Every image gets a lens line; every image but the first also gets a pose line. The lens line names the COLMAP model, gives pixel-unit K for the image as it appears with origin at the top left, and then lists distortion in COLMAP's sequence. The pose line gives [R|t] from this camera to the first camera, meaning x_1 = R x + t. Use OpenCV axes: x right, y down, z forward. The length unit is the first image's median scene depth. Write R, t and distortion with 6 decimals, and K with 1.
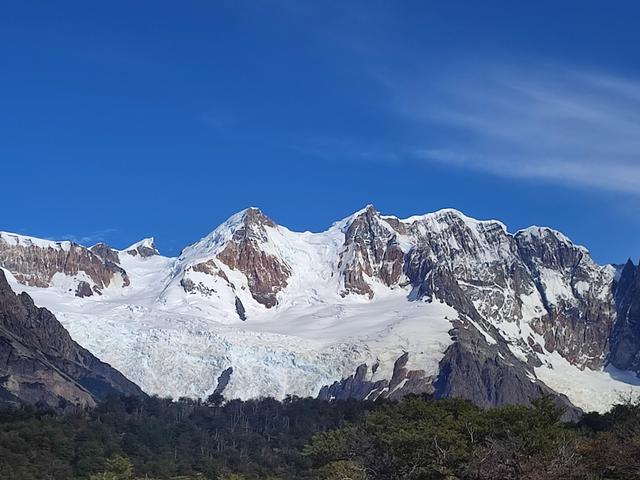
lens RADIAL K [[1587.9, 0, 320.0], [0, 1587.9, 240.0], [0, 0, 1]] dist [0.132047, -0.045943]
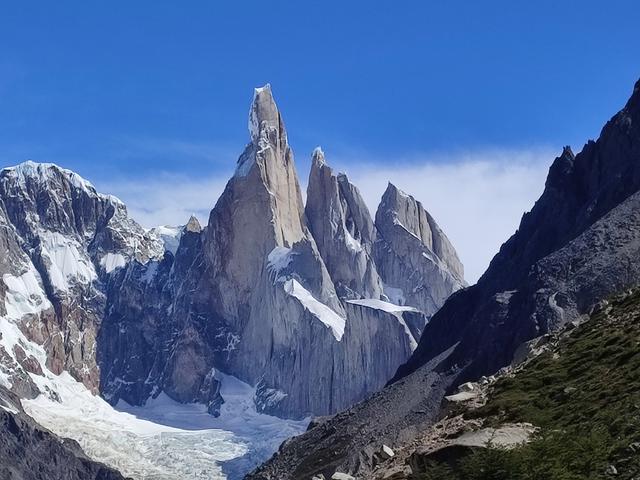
lens RADIAL K [[1901.3, 0, 320.0], [0, 1901.3, 240.0], [0, 0, 1]] dist [0.236360, 0.072477]
pose [[0.965777, -0.006300, 0.259297, 0.058355], [0.014260, 0.999483, -0.028829, 0.042657], [-0.258981, 0.031540, 0.965367, 0.317063]]
